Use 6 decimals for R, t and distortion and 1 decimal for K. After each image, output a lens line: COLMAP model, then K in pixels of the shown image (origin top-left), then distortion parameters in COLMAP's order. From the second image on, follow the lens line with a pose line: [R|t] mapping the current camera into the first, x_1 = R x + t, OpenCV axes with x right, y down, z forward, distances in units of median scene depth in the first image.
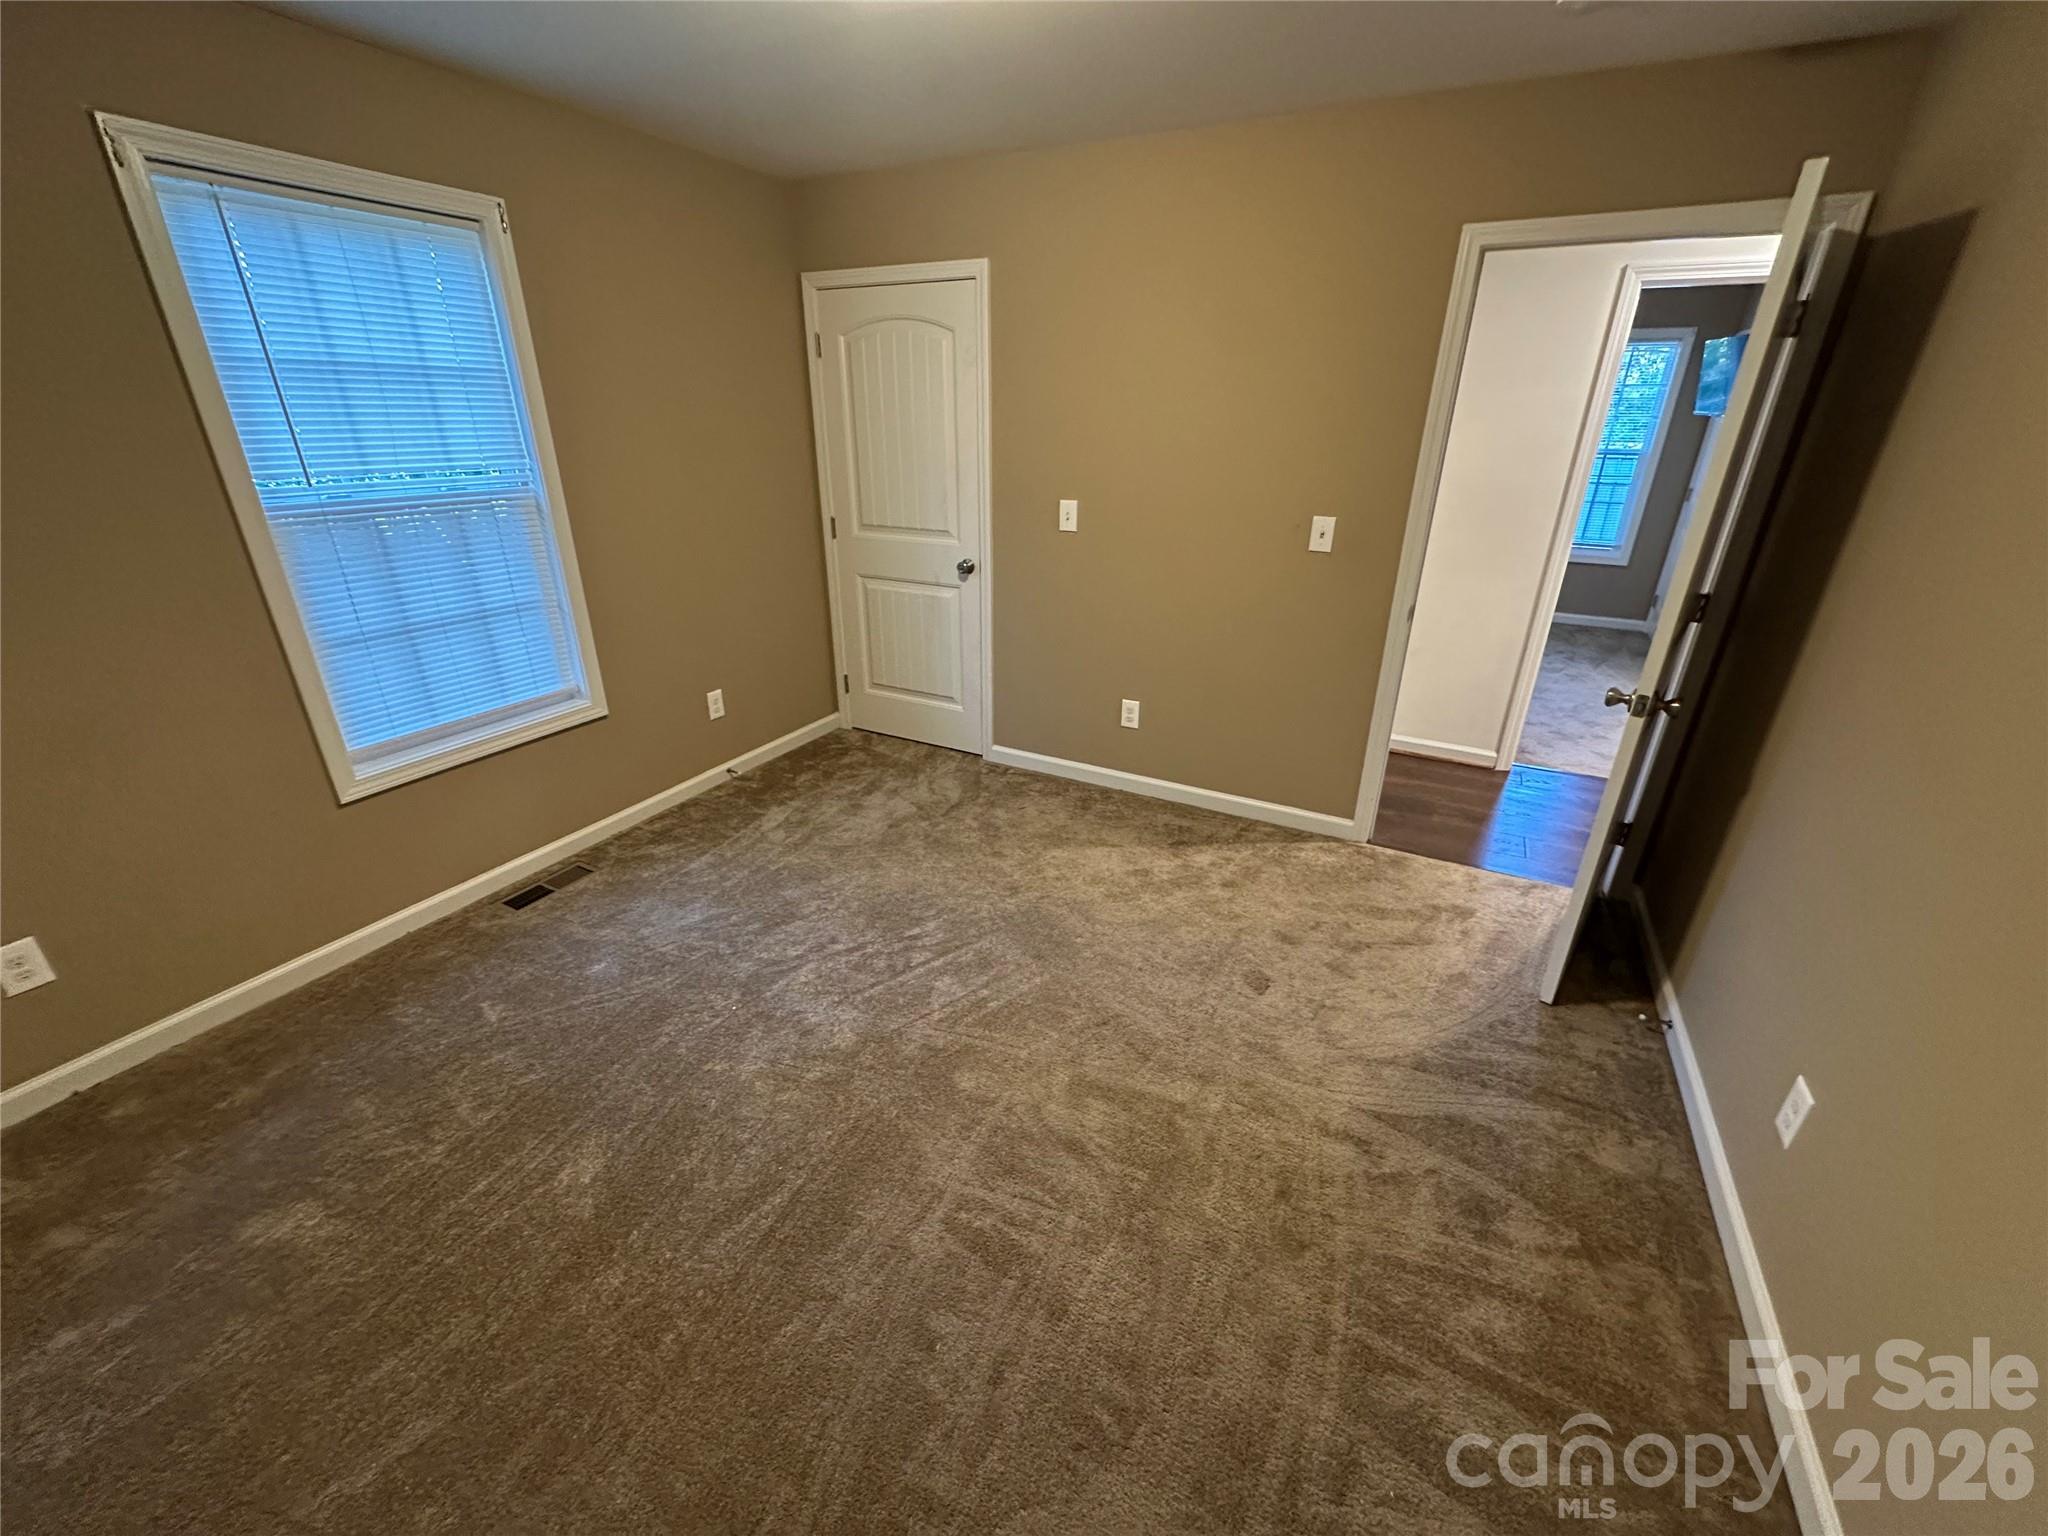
lens RADIAL K [[820.5, 0, 1025.9], [0, 820.5, 766.3], [0, 0, 1]] dist [-0.003235, 0.000558]
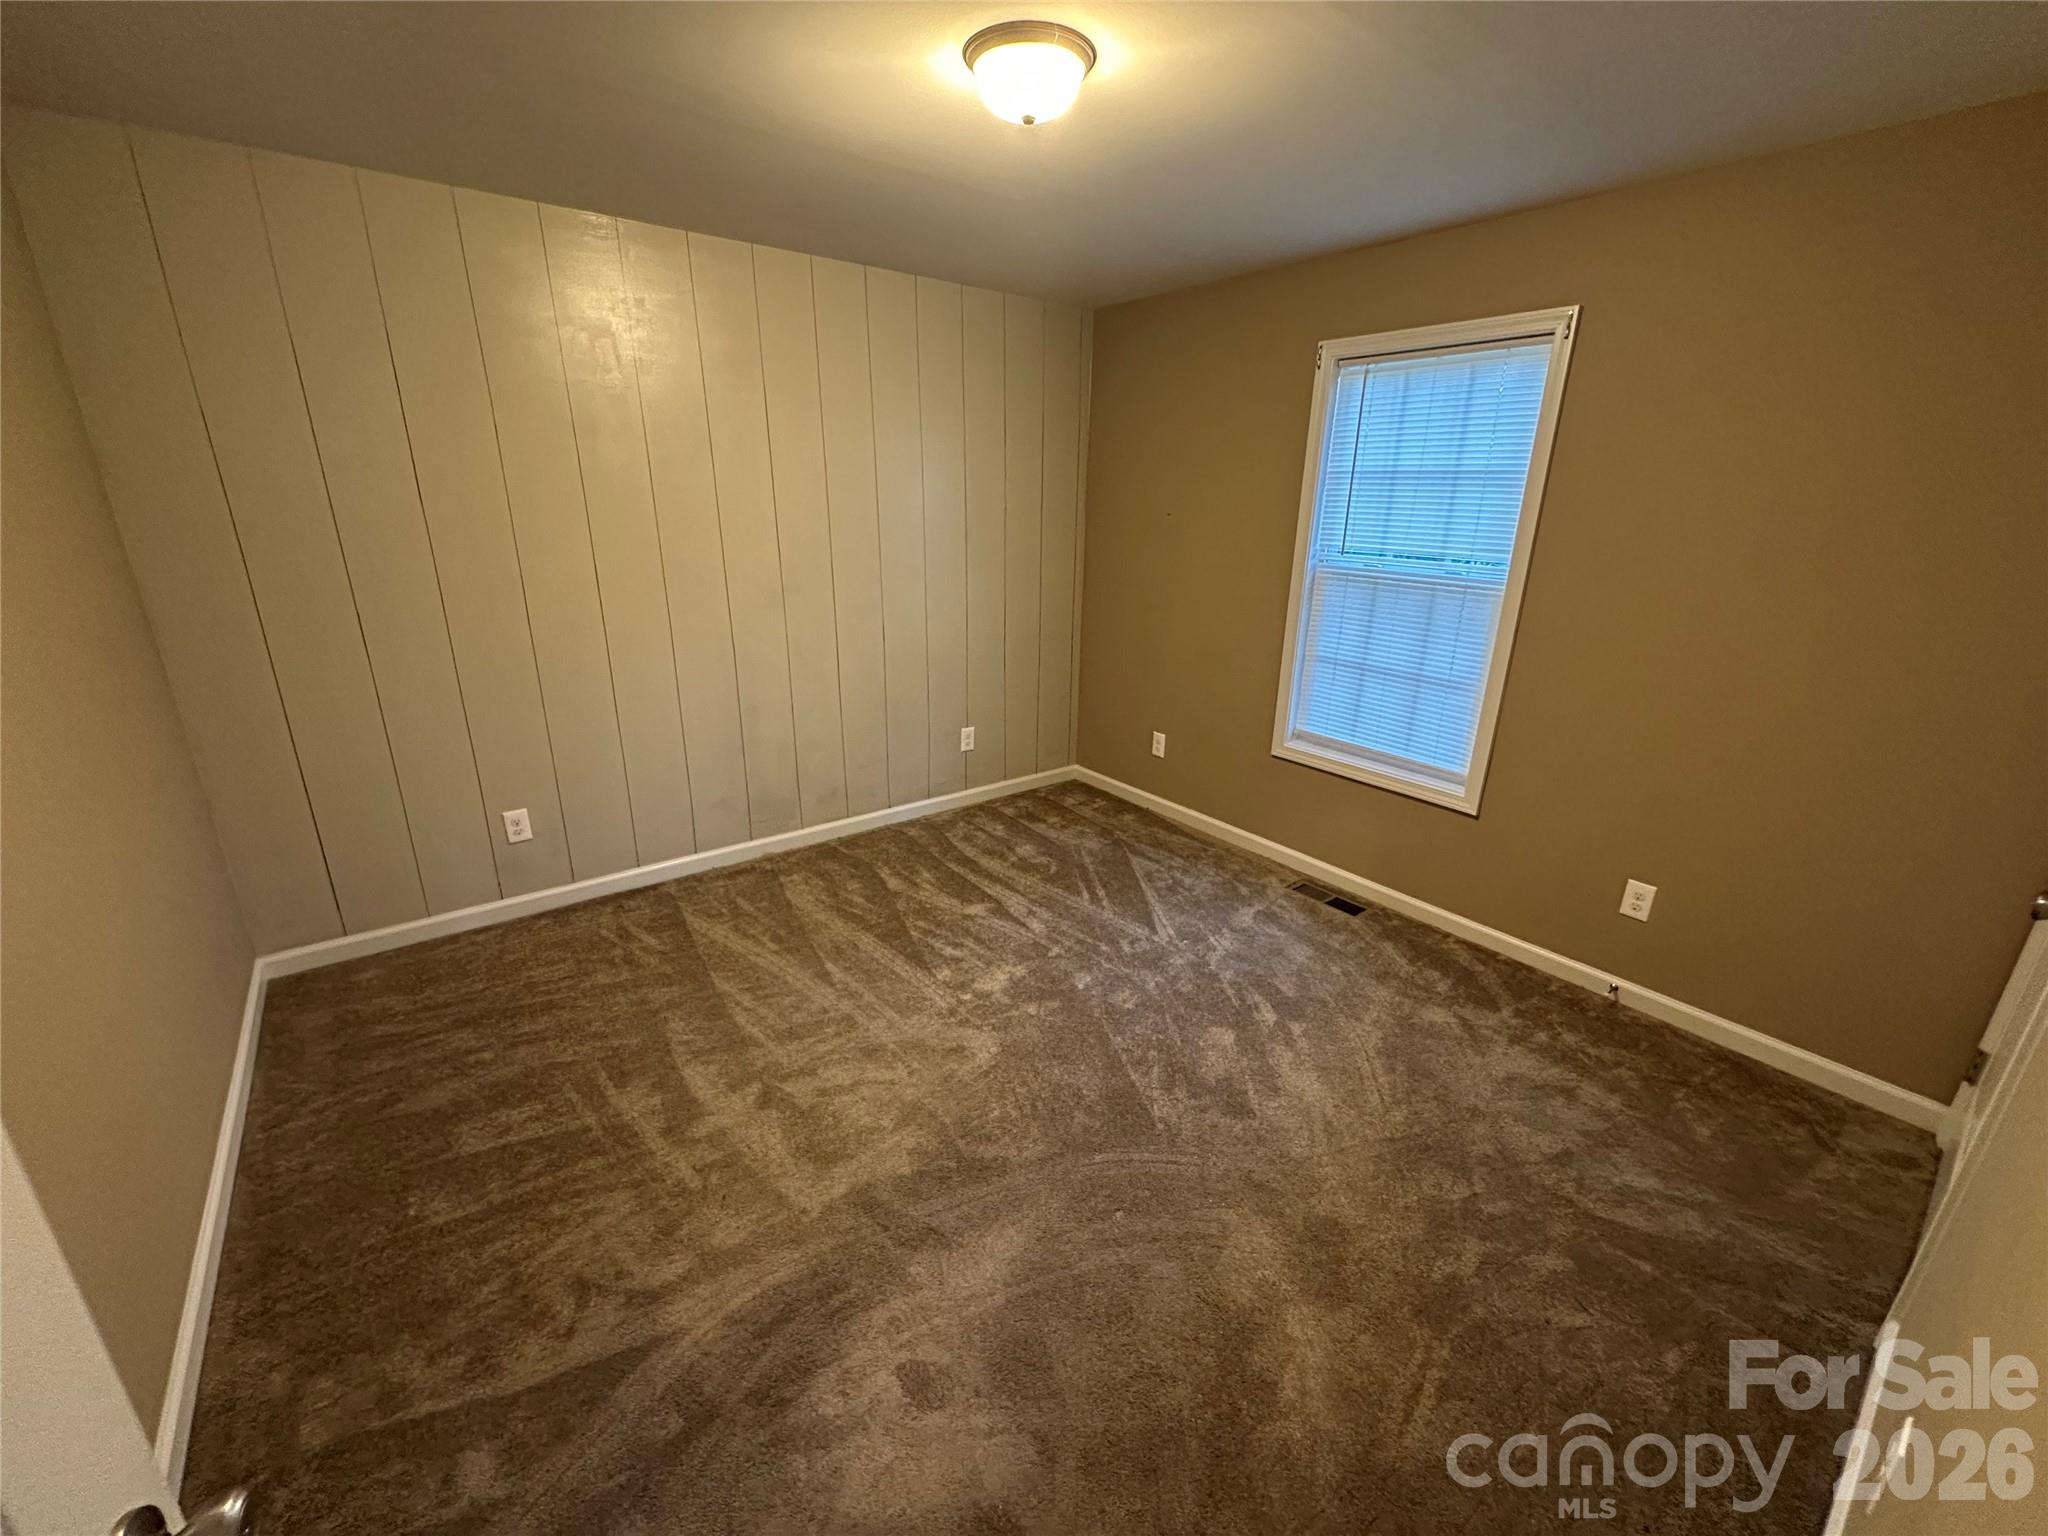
lens RADIAL K [[820.5, 0, 1025.9], [0, 820.5, 766.3], [0, 0, 1]] dist [-0.003235, 0.000558]
pose [[-0.414382, 0.270769, -0.868891, 0.575335], [-0.385078, 0.812883, 0.436962, -0.360649], [0.824623, 0.515660, -0.232577, 0.845093]]
